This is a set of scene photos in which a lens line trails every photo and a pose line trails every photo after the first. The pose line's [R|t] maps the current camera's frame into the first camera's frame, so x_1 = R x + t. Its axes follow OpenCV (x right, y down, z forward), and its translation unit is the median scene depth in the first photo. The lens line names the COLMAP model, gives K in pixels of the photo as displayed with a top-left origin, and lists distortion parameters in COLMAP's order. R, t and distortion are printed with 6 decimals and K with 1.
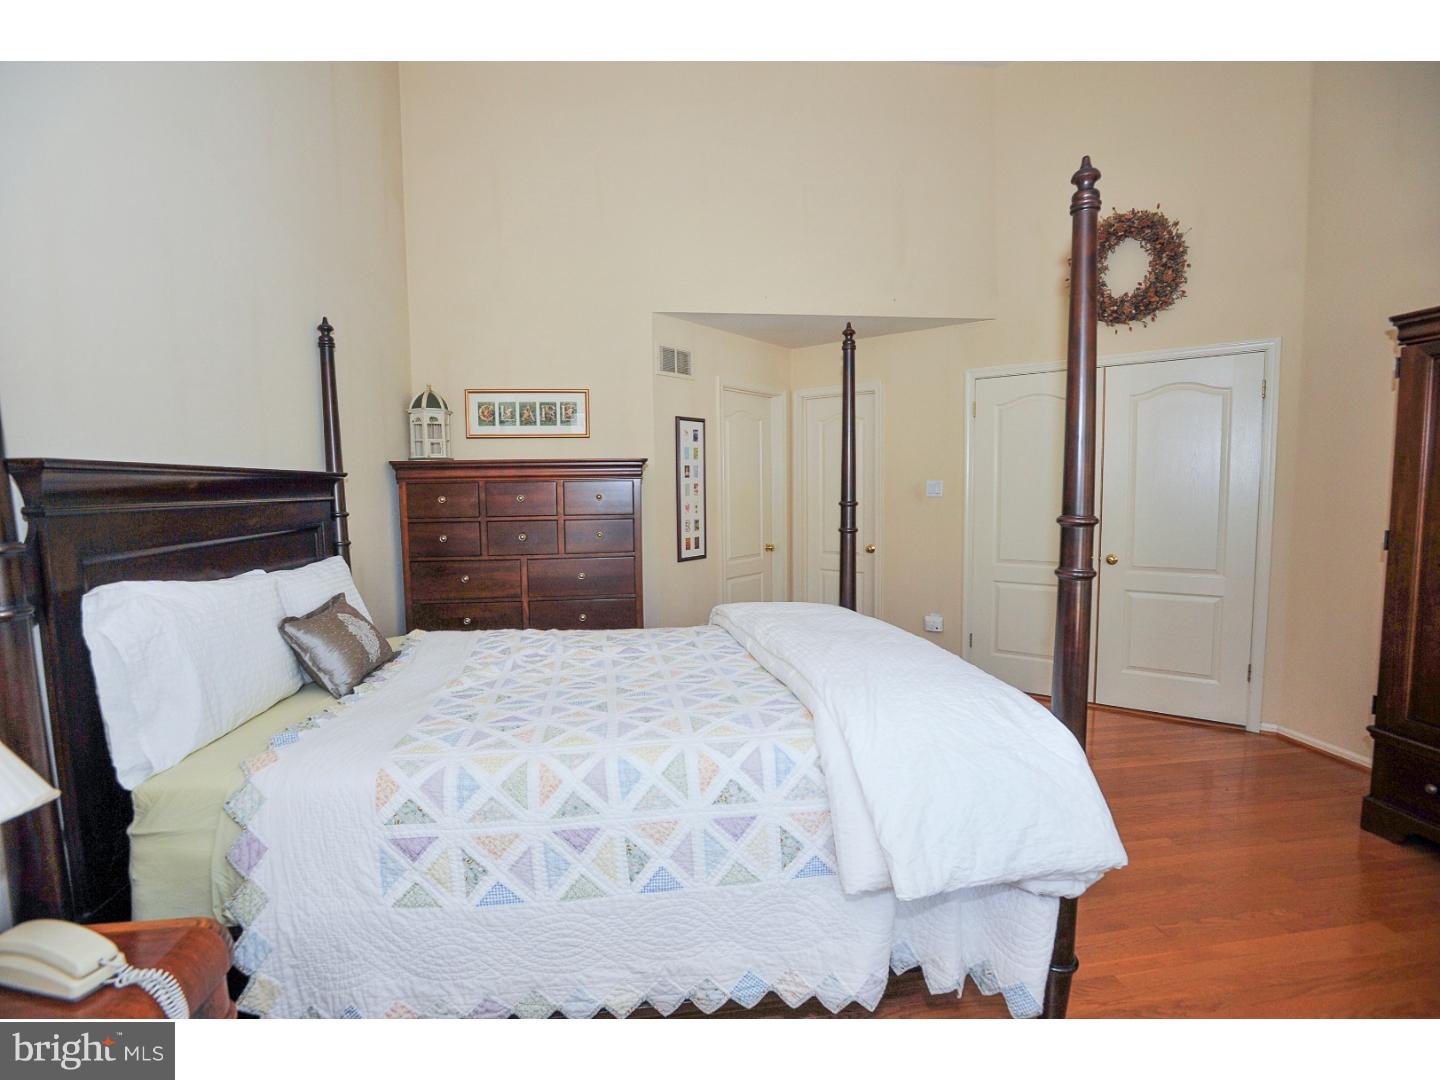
lens RADIAL K [[702.1, 0, 721.4], [0, 702.1, 546.7], [0, 0, 1]] dist [-0.056097, 0.021743]
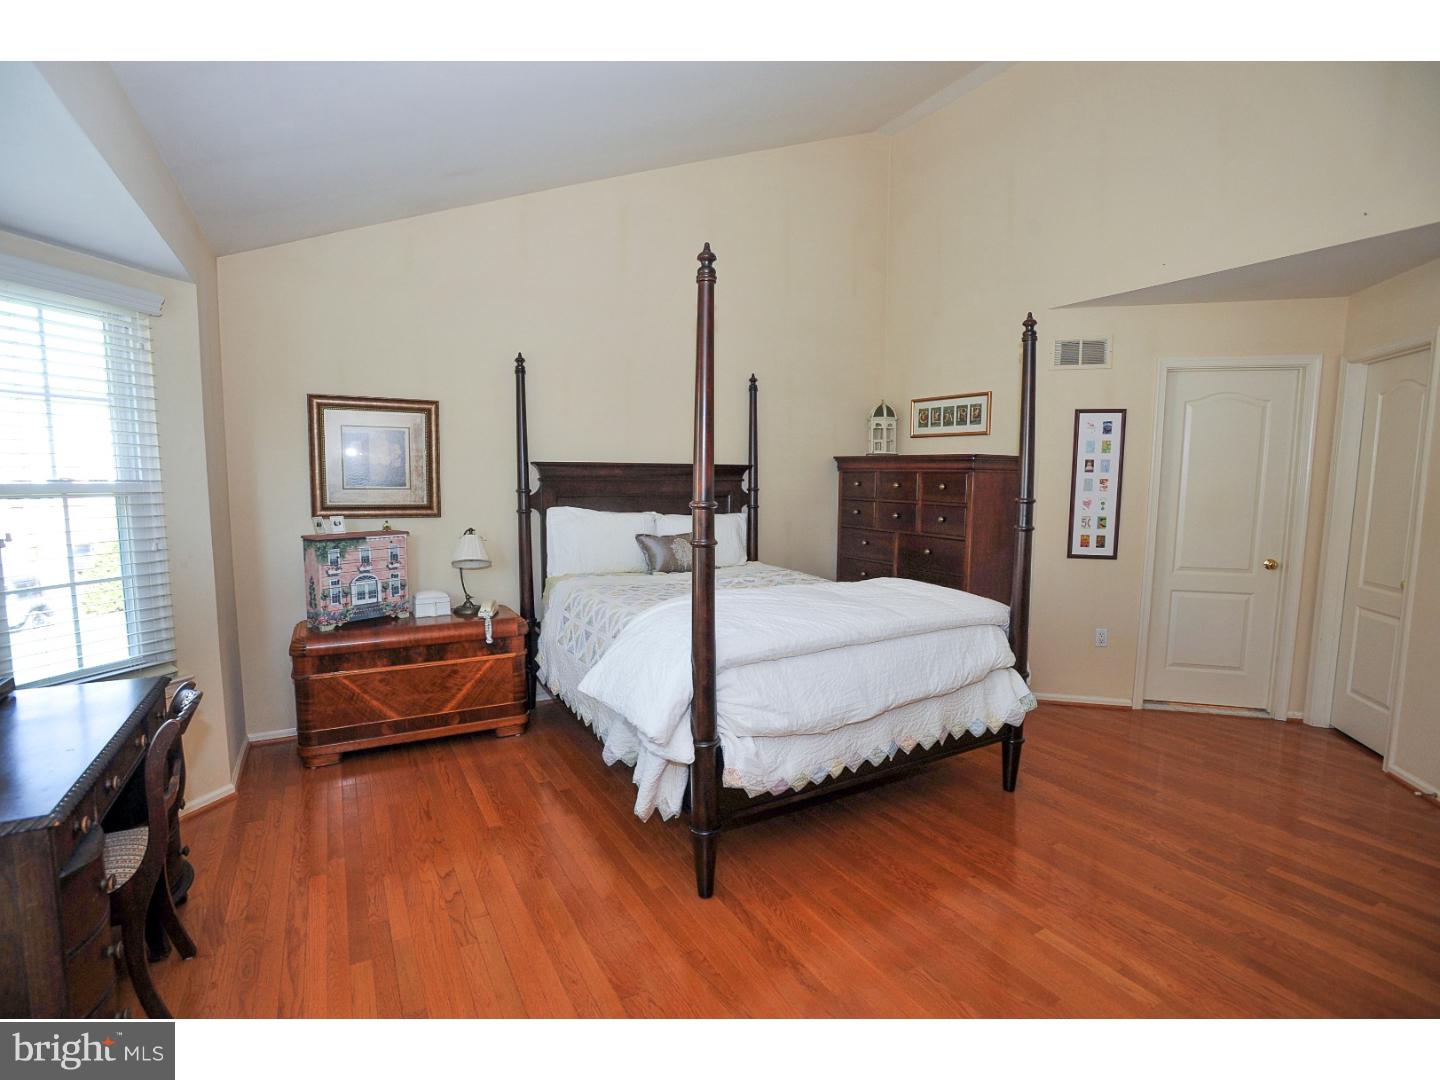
lens RADIAL K [[702.1, 0, 721.4], [0, 702.1, 546.7], [0, 0, 1]] dist [-0.056097, 0.021743]
pose [[0.370510, 0.115209, -0.921656, 0.671841], [-0.097821, 0.991599, 0.084628, -0.028972], [0.923663, 0.058802, 0.378667, 0.186496]]
